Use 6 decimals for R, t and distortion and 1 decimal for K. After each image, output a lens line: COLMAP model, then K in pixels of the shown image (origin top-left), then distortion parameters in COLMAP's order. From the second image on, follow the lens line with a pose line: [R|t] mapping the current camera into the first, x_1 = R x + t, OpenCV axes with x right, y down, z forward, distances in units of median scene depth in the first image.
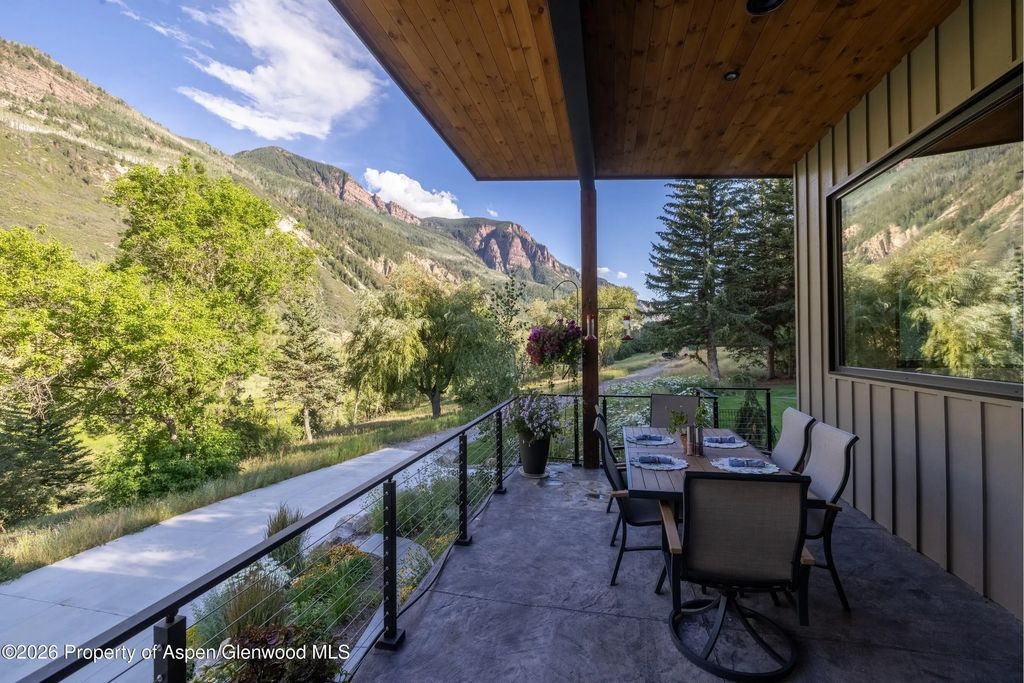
lens RADIAL K [[428.2, 0, 498.1], [0, 428.2, 334.7], [0, 0, 1]] dist [0.000493, -0.000213]
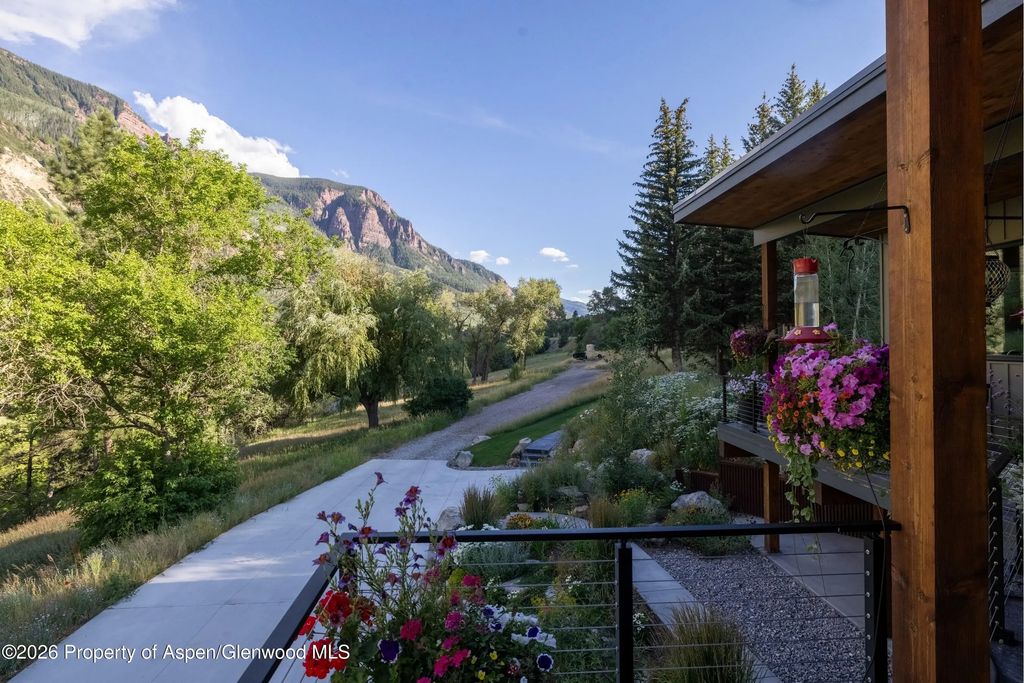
lens RADIAL K [[555.5, 0, 465.6], [0, 555.5, 337.3], [0, 0, 1]] dist [-0.003434, 0.001049]
pose [[0.966583, 0.000716, 0.256354, -0.245423], [-0.003100, 0.999956, 0.008898, -0.001474], [-0.256336, -0.009395, 0.966542, -0.118367]]
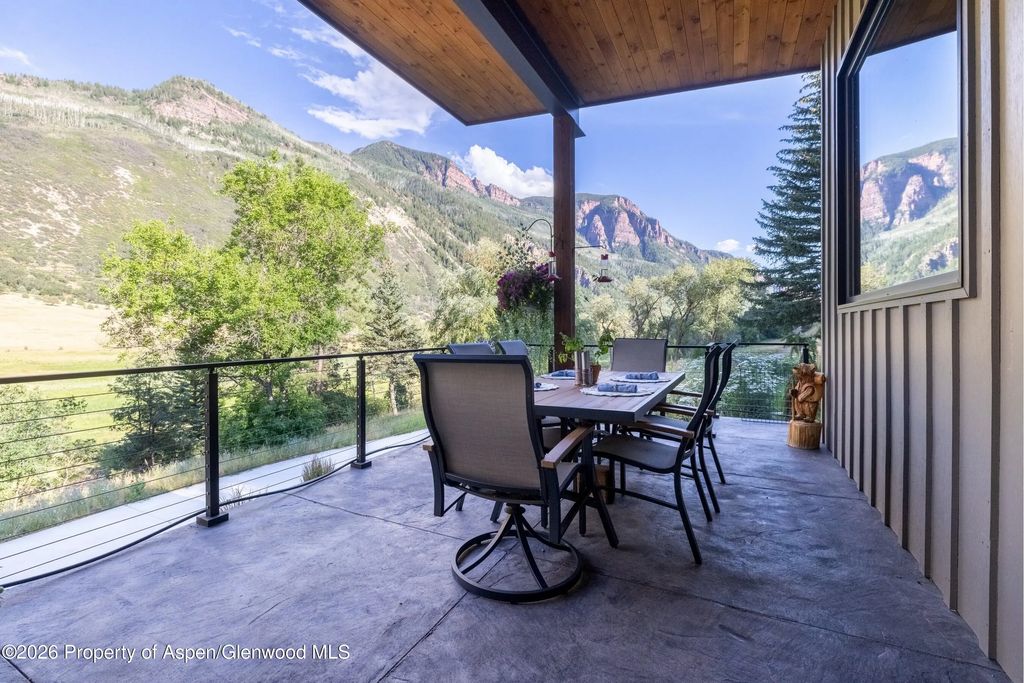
lens RADIAL K [[444.8, 0, 481.5], [0, 444.8, 329.4], [0, 0, 1]] dist [-0.002474, -0.000250]
pose [[0.962355, 0.005608, -0.271737, 0.054449], [0.000025, 0.999785, 0.020724, 0.016125], [0.271795, -0.019951, 0.962148, 0.008805]]
